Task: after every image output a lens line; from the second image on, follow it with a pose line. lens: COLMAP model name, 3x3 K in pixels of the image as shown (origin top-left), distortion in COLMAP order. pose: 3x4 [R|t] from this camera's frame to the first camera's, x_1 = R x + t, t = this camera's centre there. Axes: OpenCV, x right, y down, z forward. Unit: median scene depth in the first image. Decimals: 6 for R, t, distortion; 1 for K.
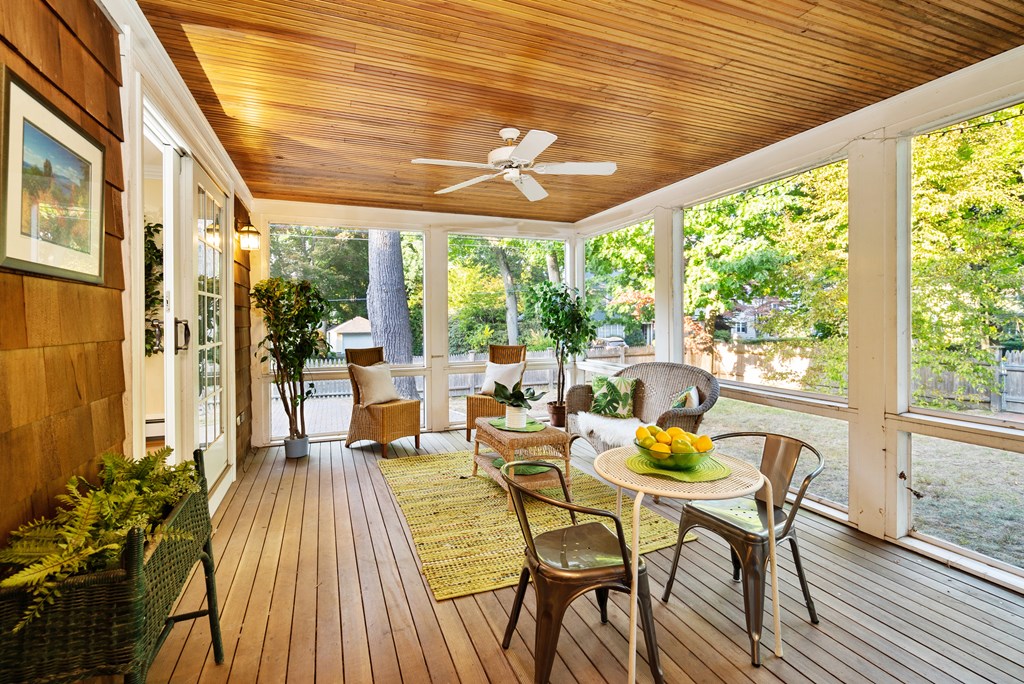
lens RADIAL K [[485.1, 0, 517.1], [0, 485.1, 321.9], [0, 0, 1]] dist [-0.010549, 0.000121]
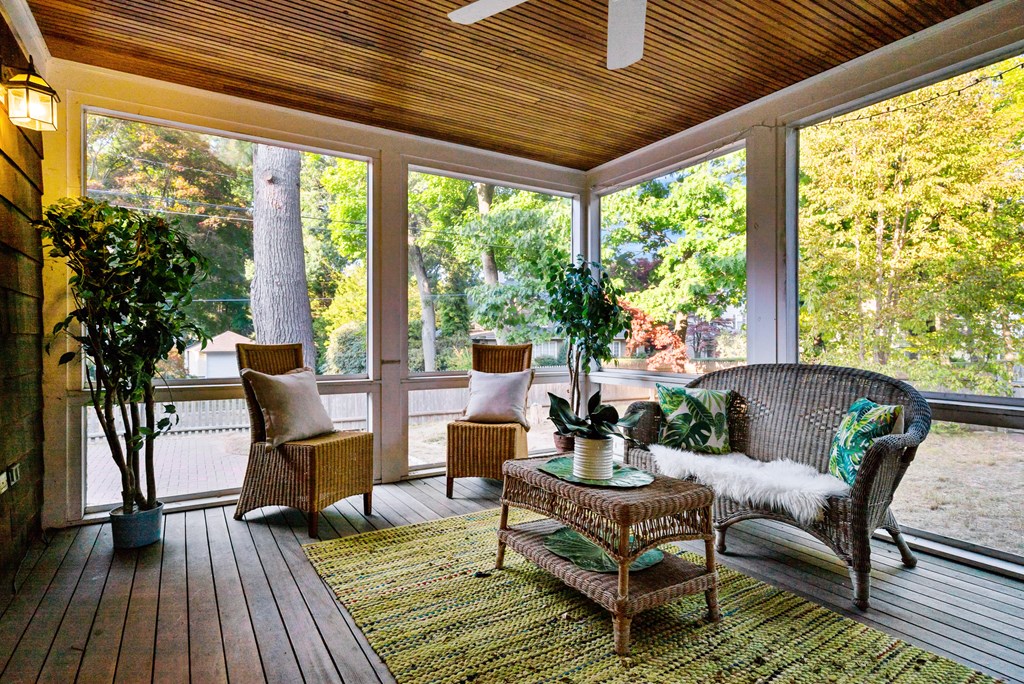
lens RADIAL K [[534.6, 0, 510.8], [0, 534.6, 342.8], [0, 0, 1]] dist [0.002770, -0.000740]
pose [[0.984666, 0.006917, 0.174313, -0.157301], [-0.006164, 0.999969, -0.004861, 0.058508], [-0.174341, 0.003712, 0.984678, 0.351641]]
